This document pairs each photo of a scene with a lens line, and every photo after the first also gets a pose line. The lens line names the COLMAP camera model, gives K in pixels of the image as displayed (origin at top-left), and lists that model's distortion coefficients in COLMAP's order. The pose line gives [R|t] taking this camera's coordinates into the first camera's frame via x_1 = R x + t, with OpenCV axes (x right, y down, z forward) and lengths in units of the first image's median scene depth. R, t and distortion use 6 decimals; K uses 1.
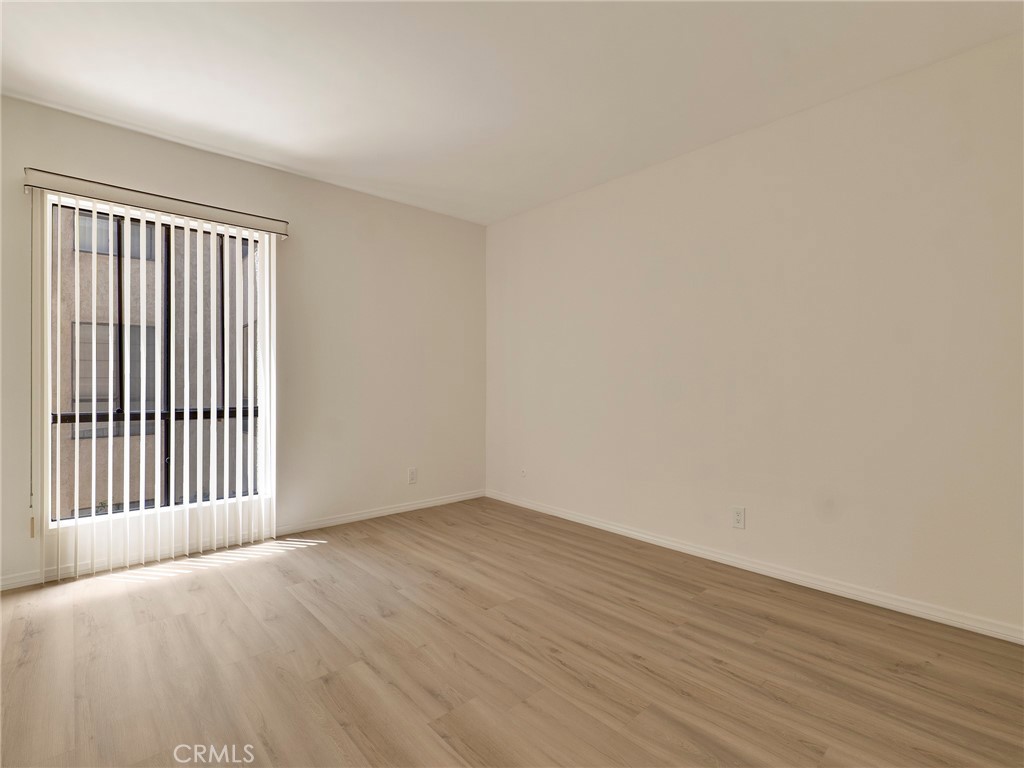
lens RADIAL K [[486.2, 0, 509.6], [0, 486.2, 397.2], [0, 0, 1]] dist [-0.013527, 0.000781]
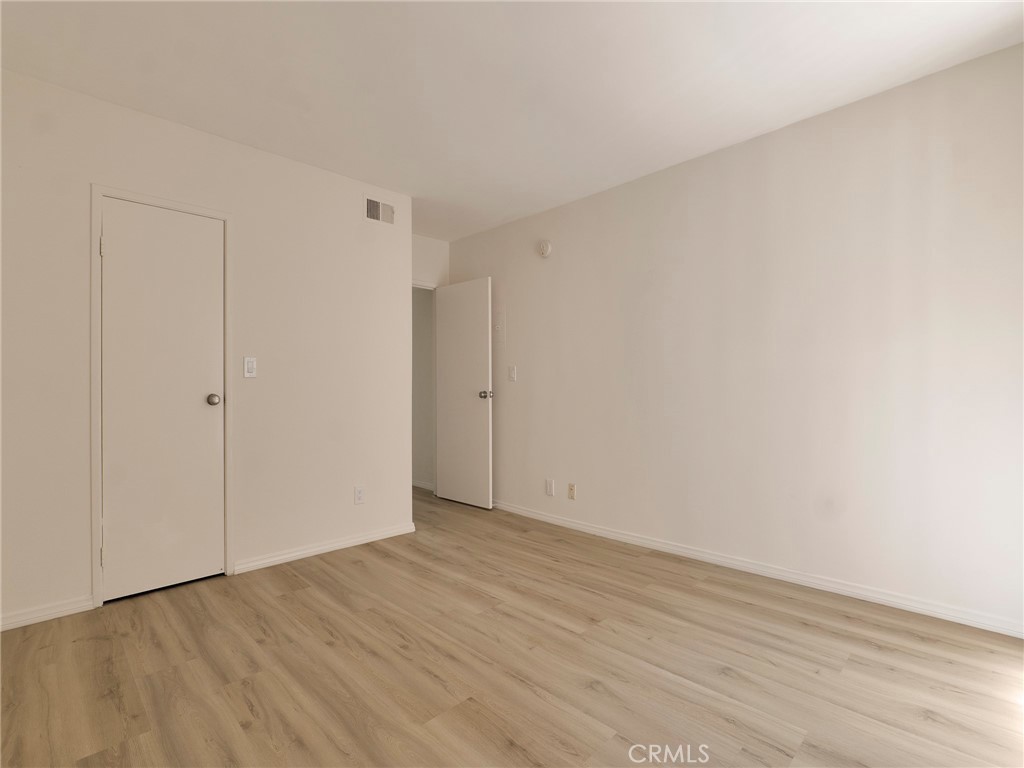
lens RADIAL K [[486.2, 0, 509.6], [0, 486.2, 397.2], [0, 0, 1]] dist [-0.013527, 0.000781]
pose [[-0.999126, 0.003873, -0.041624, -0.091541], [0.001799, 0.998760, 0.049754, -0.065853], [0.041765, 0.049636, -0.997894, 1.986798]]
